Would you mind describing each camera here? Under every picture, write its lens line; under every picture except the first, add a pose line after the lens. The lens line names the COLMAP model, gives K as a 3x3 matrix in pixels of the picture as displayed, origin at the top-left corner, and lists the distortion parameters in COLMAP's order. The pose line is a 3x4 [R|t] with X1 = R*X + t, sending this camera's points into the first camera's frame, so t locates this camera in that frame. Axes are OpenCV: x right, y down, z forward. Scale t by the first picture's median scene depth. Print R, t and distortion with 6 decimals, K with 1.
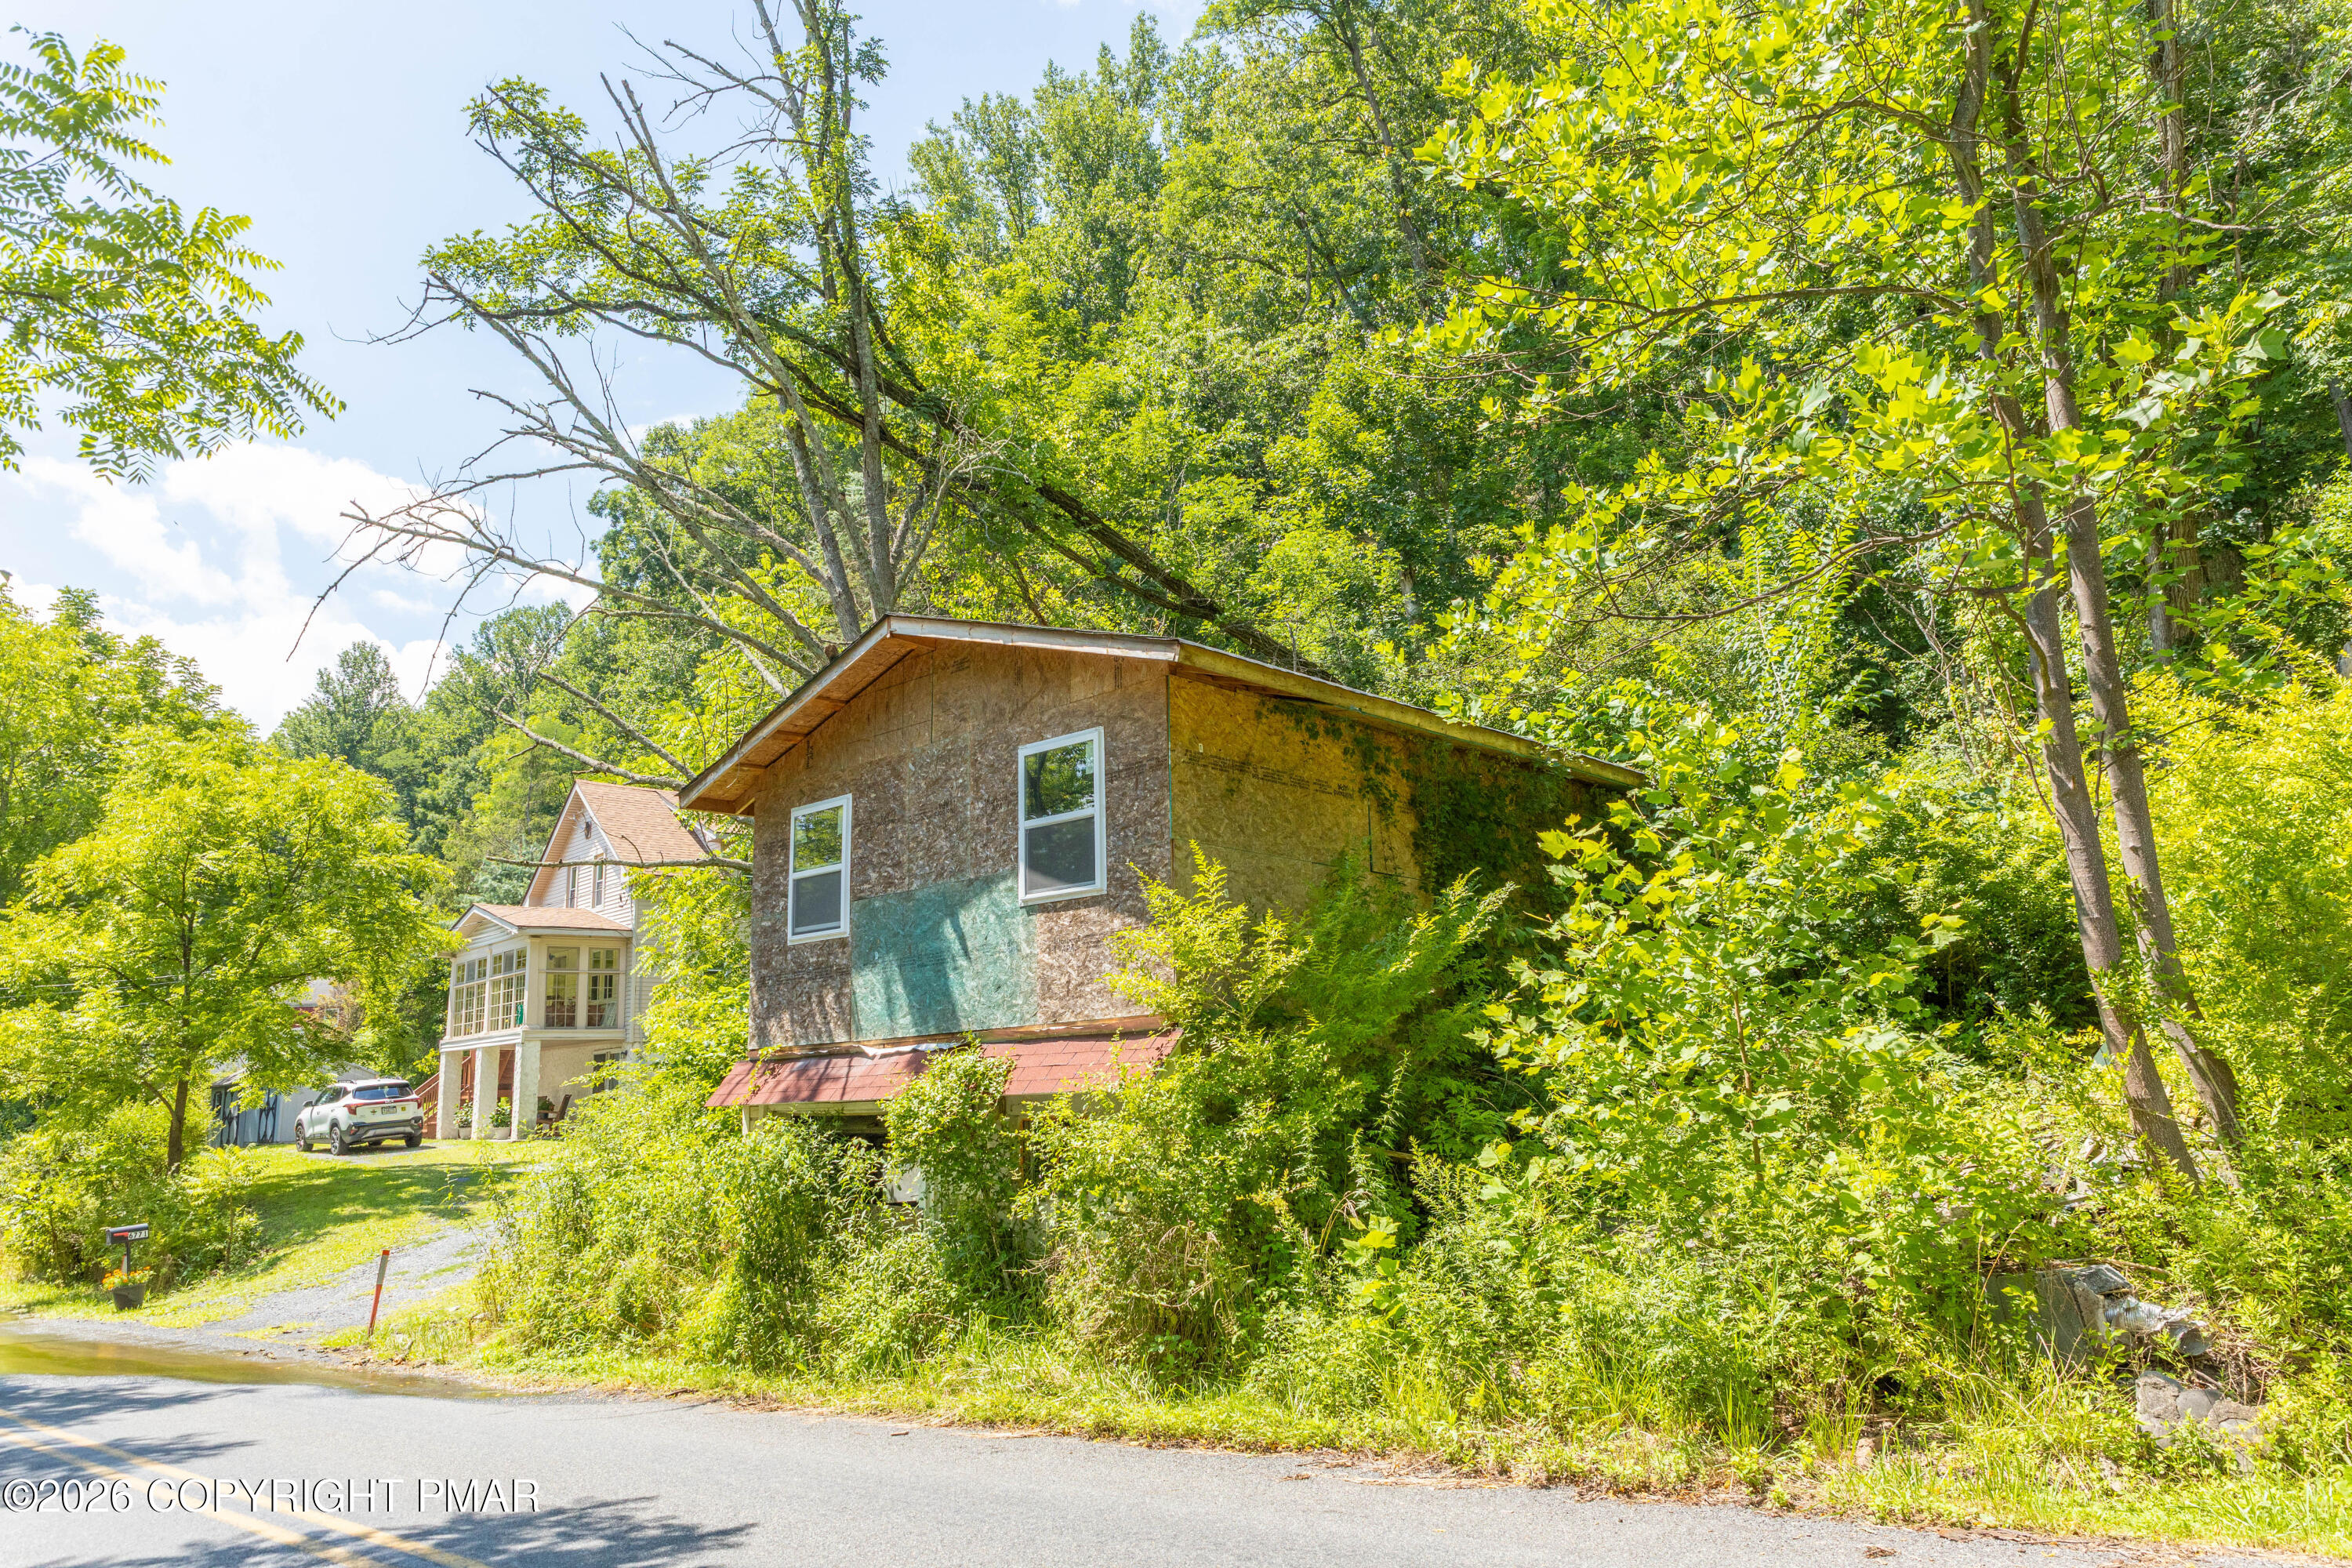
lens RADIAL K [[1578.8, 0, 1176.0], [0, 1578.8, 784.0], [0, 0, 1]] dist [0.002098, -0.000758]
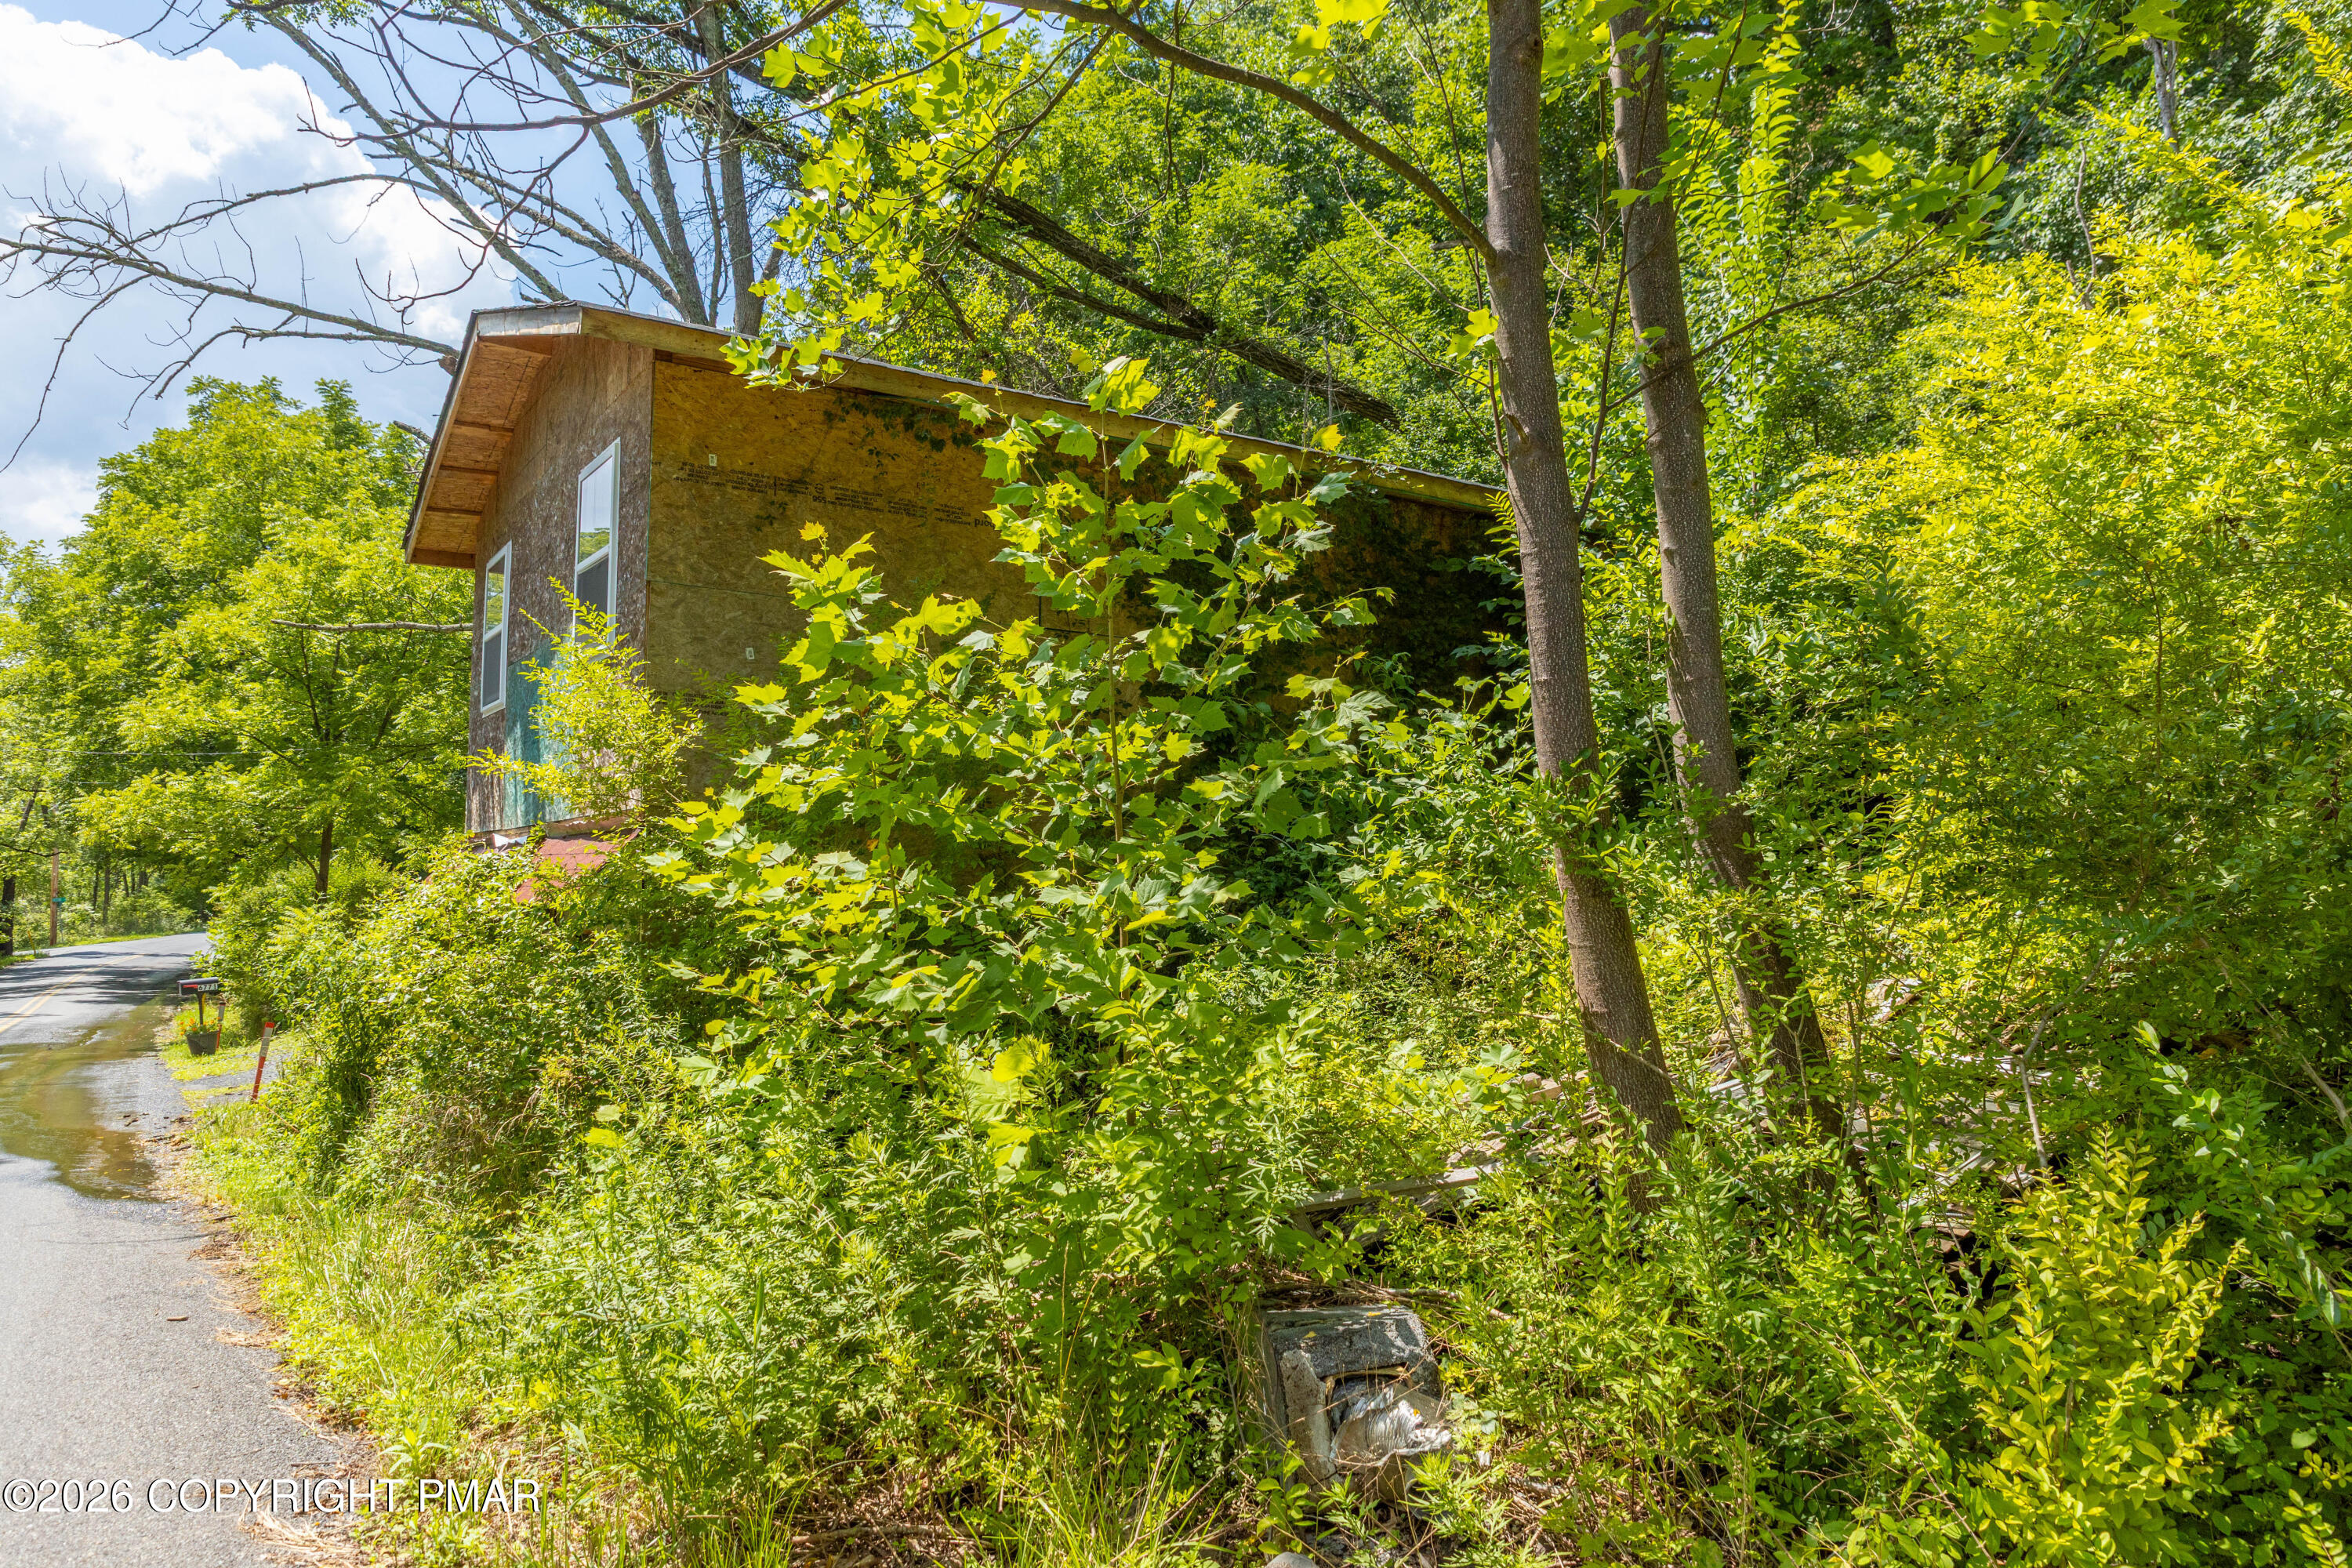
lens RADIAL K [[1564.1, 0, 1176.0], [0, 1564.1, 784.0], [0, 0, 1]] dist [0.000008, -0.002532]
pose [[0.973063, 0.020098, -0.229662, 0.326712], [0.011865, 0.990507, 0.136949, 0.024676], [0.230234, -0.135985, 0.963587, 0.248291]]
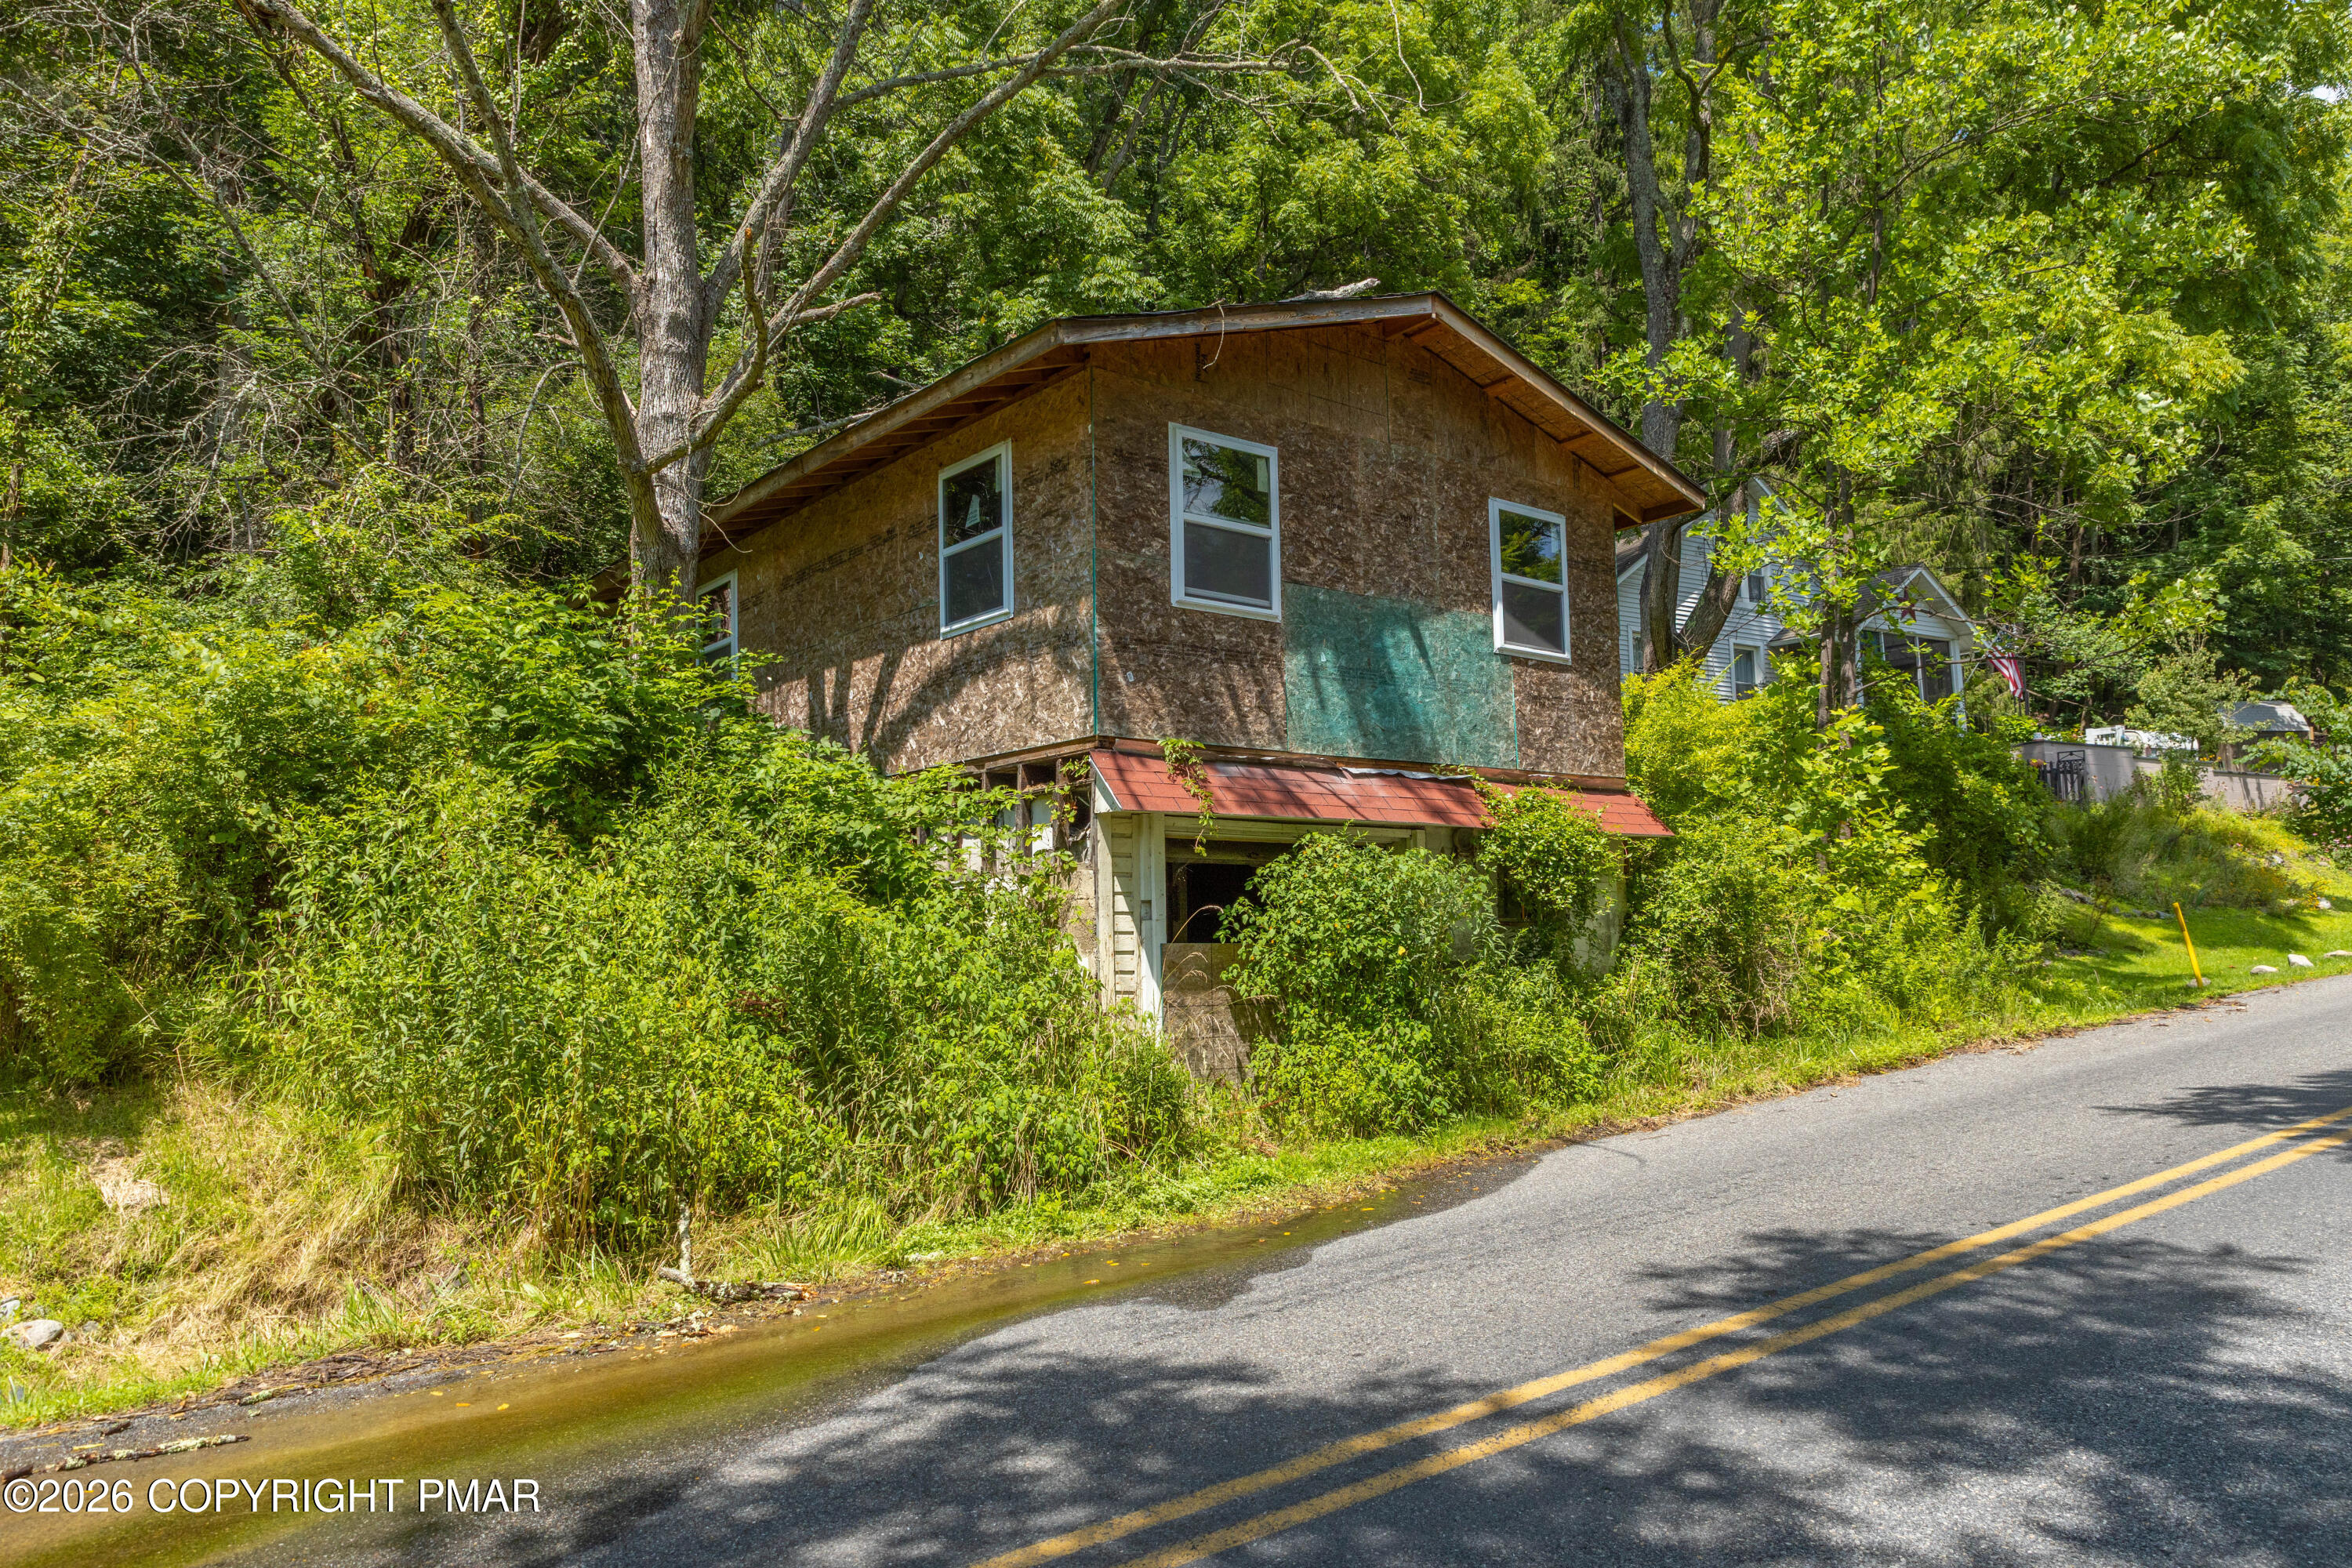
lens RADIAL K [[1564.1, 0, 1176.0], [0, 1564.1, 784.0], [0, 0, 1]] dist [0.000008, -0.002532]
pose [[0.153758, 0.130771, 0.979417, -0.941641], [-0.181179, 0.978130, -0.102156, 0.255969], [-0.971356, -0.161742, 0.174088, 0.860531]]
